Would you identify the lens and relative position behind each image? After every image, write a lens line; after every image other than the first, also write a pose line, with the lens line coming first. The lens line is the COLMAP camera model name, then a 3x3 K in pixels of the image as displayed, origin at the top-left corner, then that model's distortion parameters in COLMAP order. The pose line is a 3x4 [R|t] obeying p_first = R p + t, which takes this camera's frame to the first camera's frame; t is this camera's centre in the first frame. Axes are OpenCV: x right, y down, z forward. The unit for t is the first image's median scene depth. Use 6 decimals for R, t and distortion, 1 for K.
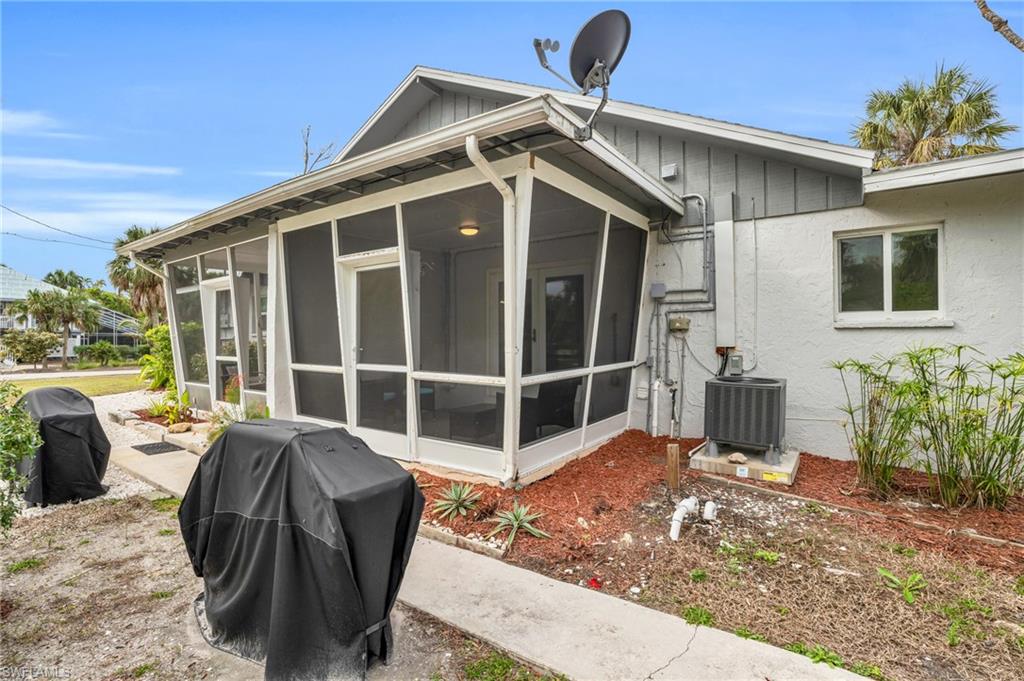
lens RADIAL K [[457.3, 0, 512.0], [0, 457.3, 340.5], [0, 0, 1]] dist [-0.033072, 0.000158]
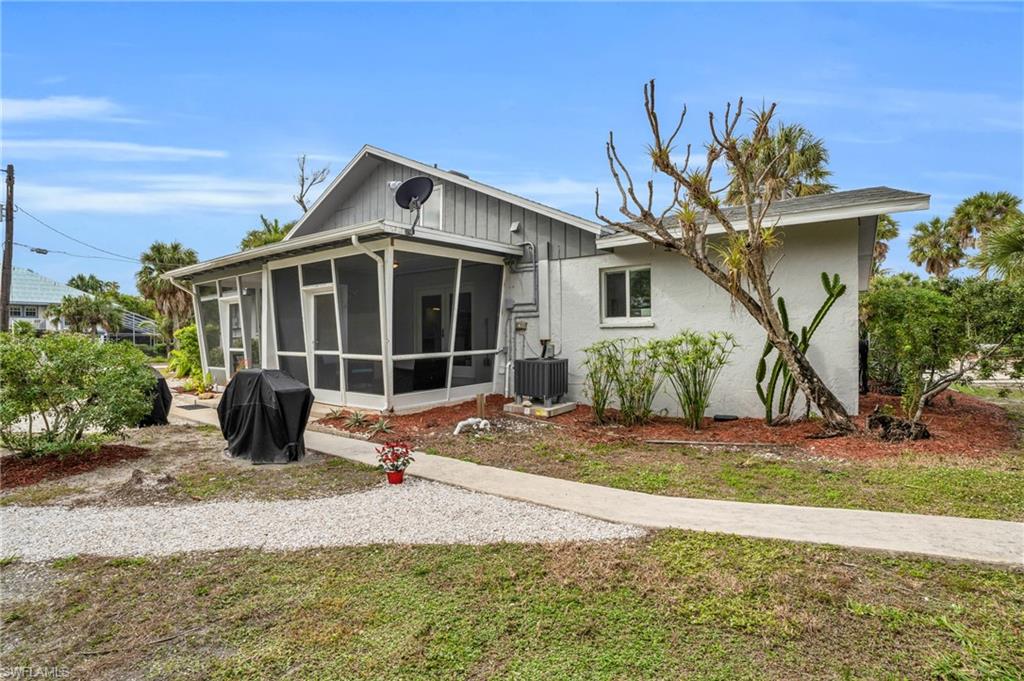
lens RADIAL K [[475.9, 0, 514.3], [0, 475.9, 340.4], [0, 0, 1]] dist [-0.033508, 0.000964]
pose [[0.999581, -0.004219, -0.028629, 0.424368], [0.004287, 0.999988, 0.002324, 0.012685], [0.028619, -0.002446, 0.999587, -0.680407]]
